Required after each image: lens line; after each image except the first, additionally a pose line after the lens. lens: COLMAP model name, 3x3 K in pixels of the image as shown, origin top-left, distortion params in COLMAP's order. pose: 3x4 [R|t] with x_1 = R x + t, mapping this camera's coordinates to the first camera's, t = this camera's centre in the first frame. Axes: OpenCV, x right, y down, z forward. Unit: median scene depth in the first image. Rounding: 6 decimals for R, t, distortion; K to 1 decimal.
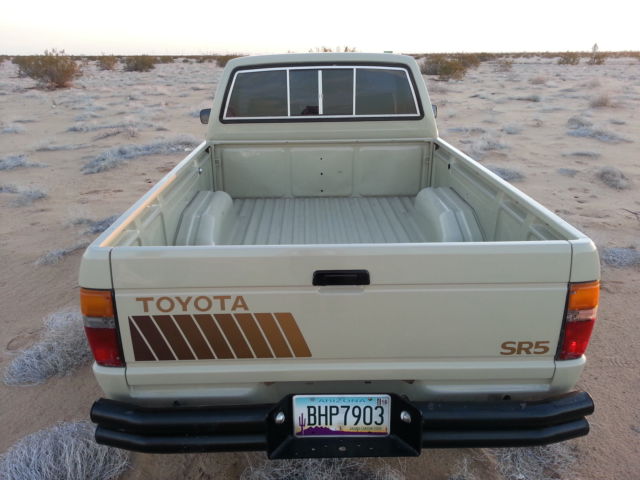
lens RADIAL K [[514.8, 0, 310.2], [0, 514.8, 236.1], [0, 0, 1]] dist [0.075090, -0.105898]
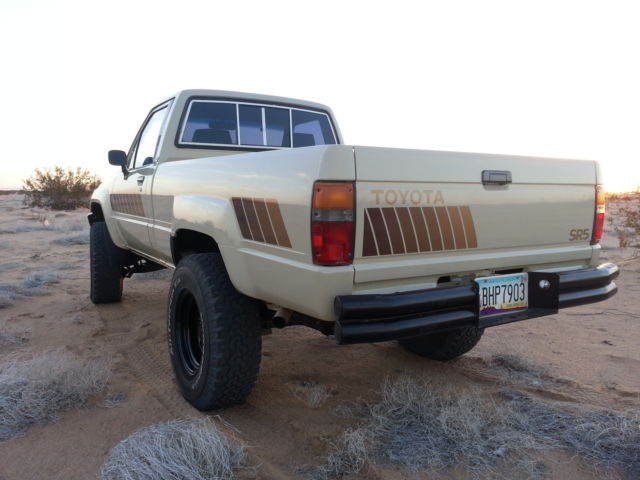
lens RADIAL K [[514.8, 0, 310.2], [0, 514.8, 236.1], [0, 0, 1]] dist [0.075090, -0.105898]
pose [[0.855773, -0.026199, 0.516687, -0.966107], [0.154755, 0.965952, -0.207337, 0.400372], [-0.493663, 0.257393, 0.830690, 0.169192]]
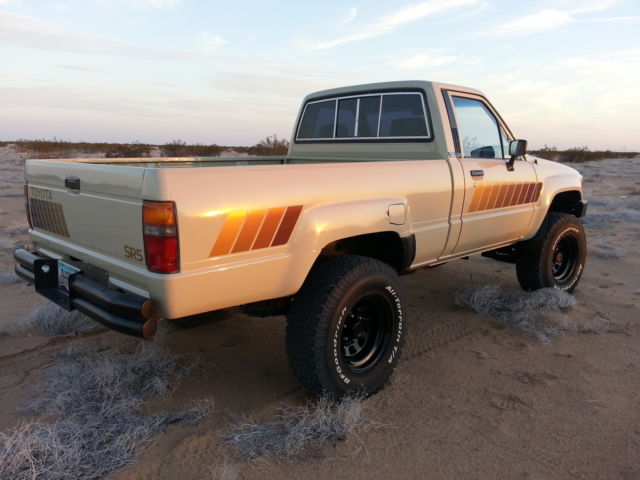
lens RADIAL K [[514.8, 0, 310.2], [0, 514.8, 236.1], [0, 0, 1]] dist [0.075090, -0.105898]
pose [[0.690248, 0.136813, -0.710521, 1.592700], [-0.256377, 0.964499, -0.063345, 0.142363], [0.676630, 0.225885, 0.700819, 0.396345]]
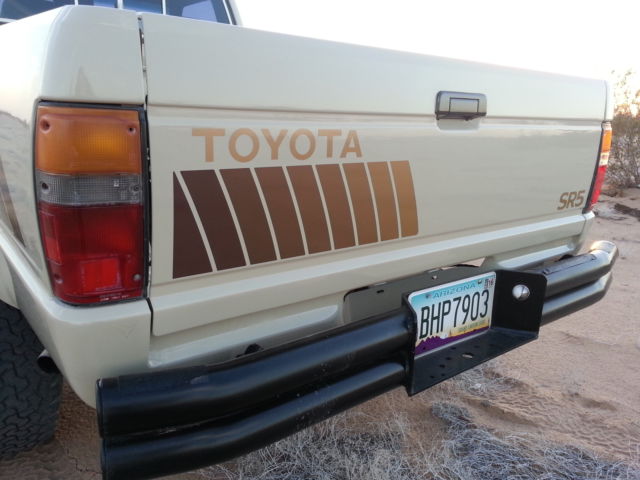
lens RADIAL K [[514.8, 0, 310.2], [0, 514.8, 236.1], [0, 0, 1]] dist [0.075090, -0.105898]
pose [[0.790383, -0.102760, 0.603933, -0.517925], [0.142445, 0.989638, -0.018034, 0.227612], [-0.595822, 0.100281, 0.796831, 0.542691]]
